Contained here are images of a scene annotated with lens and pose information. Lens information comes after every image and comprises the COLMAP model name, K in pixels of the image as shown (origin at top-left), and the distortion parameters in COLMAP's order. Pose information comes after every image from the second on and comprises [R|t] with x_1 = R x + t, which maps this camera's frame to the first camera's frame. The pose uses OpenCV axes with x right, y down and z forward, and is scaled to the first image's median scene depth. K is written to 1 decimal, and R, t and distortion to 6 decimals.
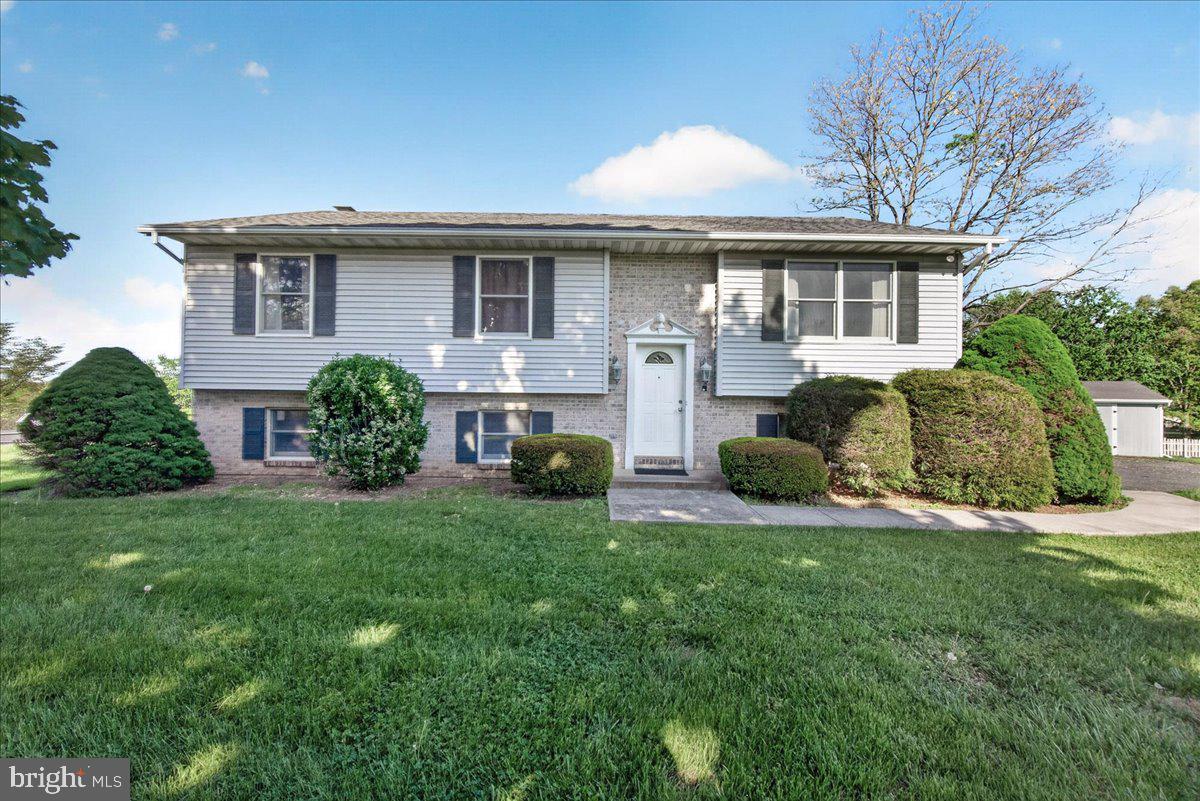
lens RADIAL K [[497.0, 0, 585.0], [0, 497.0, 397.4], [0, 0, 1]] dist [-0.005047, -0.000186]
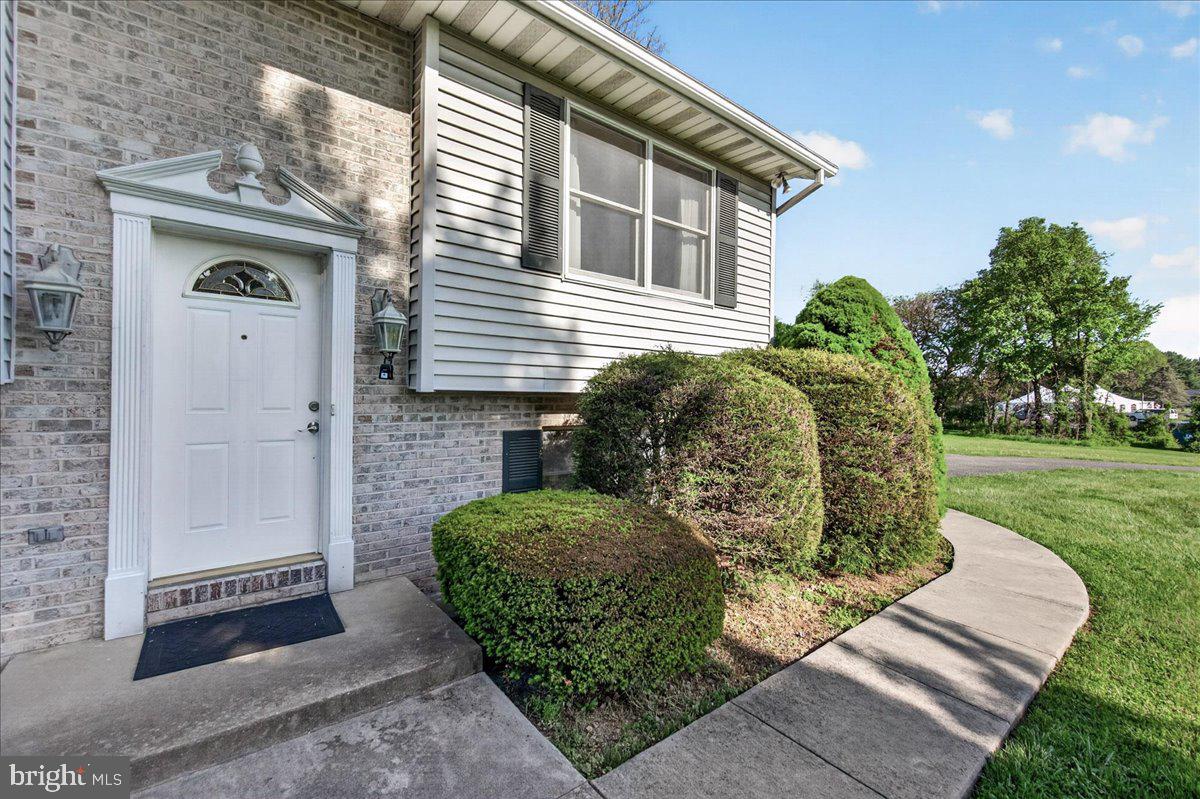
lens RADIAL K [[521.2, 0, 607.7], [0, 521.2, 392.8], [0, 0, 1]] dist [0.001795, 0.000259]
pose [[0.755602, -0.001942, 0.655028, 0.107677], [-0.007075, 0.999913, 0.011126, -0.007538], [-0.654992, -0.013041, 0.755523, 0.589759]]
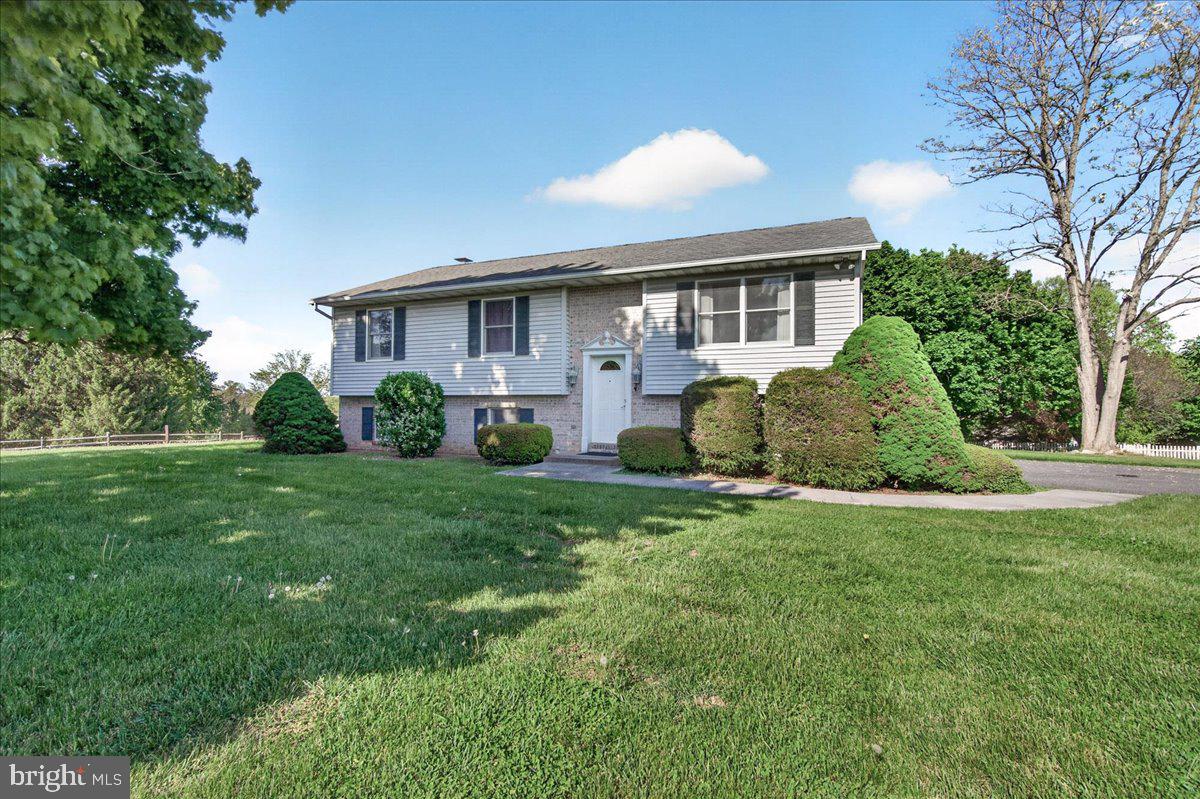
lens RADIAL K [[504.5, 0, 585.0], [0, 504.5, 400.4], [0, 0, 1]] dist [-0.000098, 0.000037]
pose [[0.924903, -0.010762, -0.380050, 0.612192], [0.006192, 0.999893, -0.013245, 0.026357], [0.380152, 0.009897, 0.924871, -0.231723]]
